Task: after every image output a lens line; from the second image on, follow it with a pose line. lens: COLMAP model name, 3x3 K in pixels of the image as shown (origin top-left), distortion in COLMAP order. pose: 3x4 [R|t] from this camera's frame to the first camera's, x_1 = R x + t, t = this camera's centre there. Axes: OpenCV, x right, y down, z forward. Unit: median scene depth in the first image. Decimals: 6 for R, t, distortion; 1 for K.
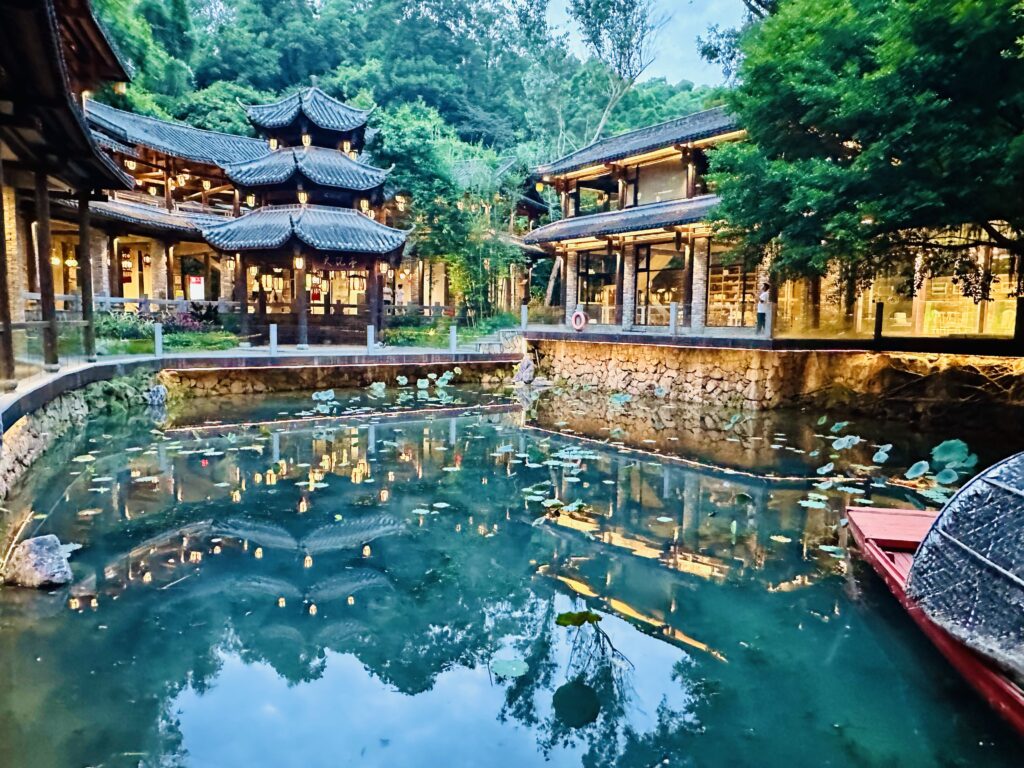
lens RADIAL K [[690.9, 0, 509.4], [0, 690.9, 389.3], [0, 0, 1]] dist [0.000814, -0.002738]
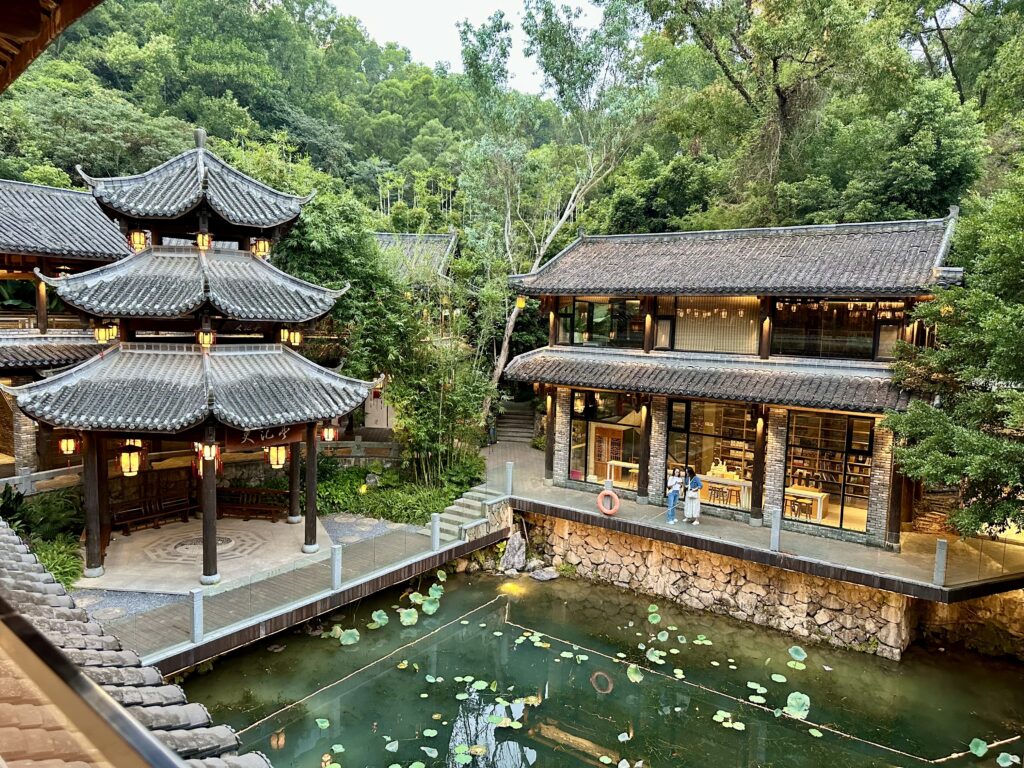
lens RADIAL K [[716.6, 0, 515.4], [0, 716.6, 386.3], [0, 0, 1]] dist [0.139382, -0.225301]
pose [[0.944341, -0.019436, 0.328393, -0.240231], [0.017254, 0.999805, 0.009557, -0.224198], [-0.328515, -0.003359, 0.944493, 0.277407]]
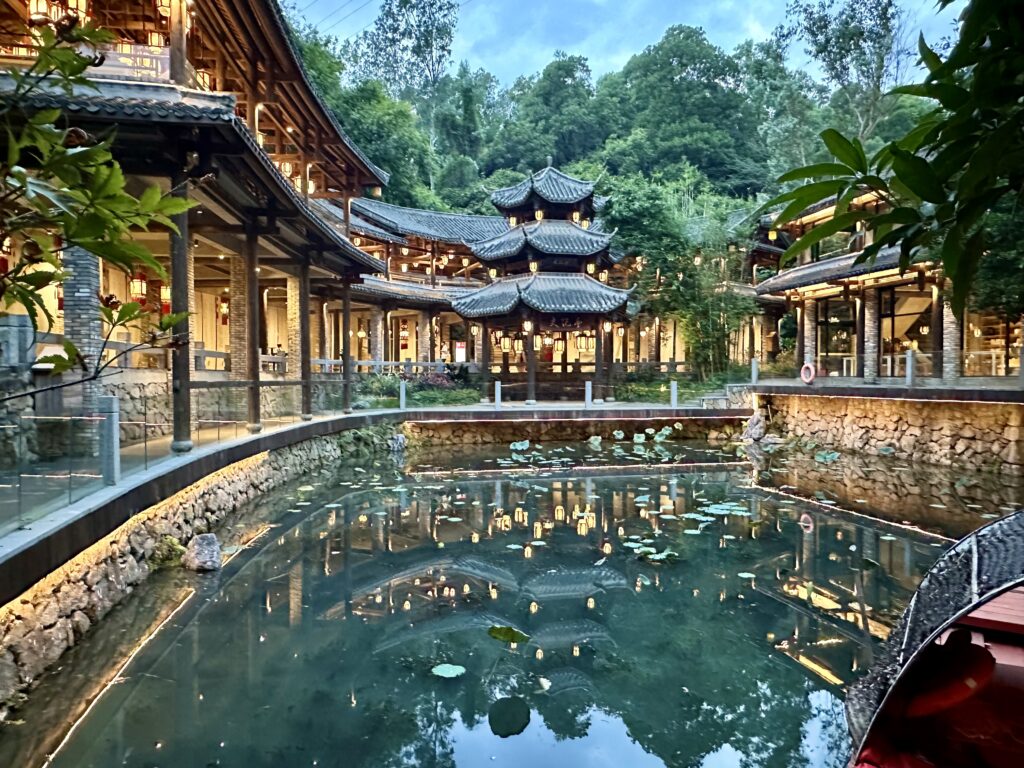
lens RADIAL K [[696.3, 0, 510.8], [0, 696.3, 392.3], [0, 0, 1]] dist [-0.000349, -0.001795]
pose [[0.915709, -0.008330, -0.401756, 0.104803], [-0.024336, 0.996800, -0.076135, 0.006387], [0.401105, 0.079495, 0.912576, -0.006741]]
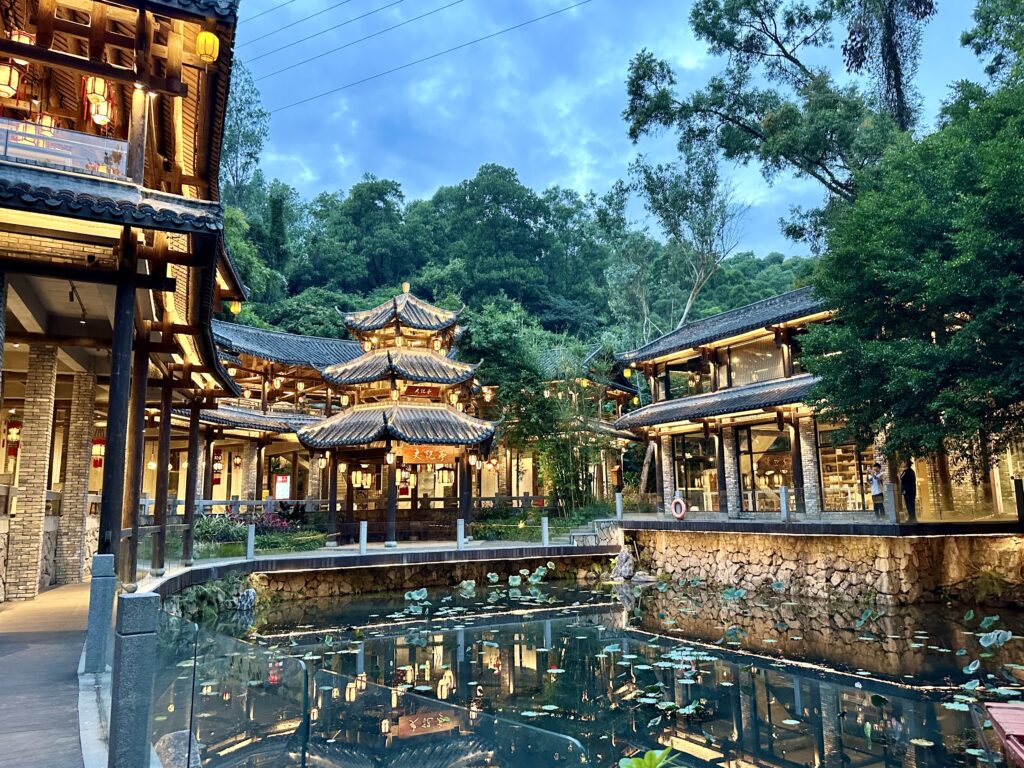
lens RADIAL K [[749.3, 0, 513.1], [0, 749.3, 388.9], [0, 0, 1]] dist [0.166563, -0.320006]
pose [[0.993204, -0.046851, -0.106544, -0.005624], [0.017896, 0.965992, -0.257952, 0.004661], [0.115006, 0.254292, 0.960265, -0.049867]]
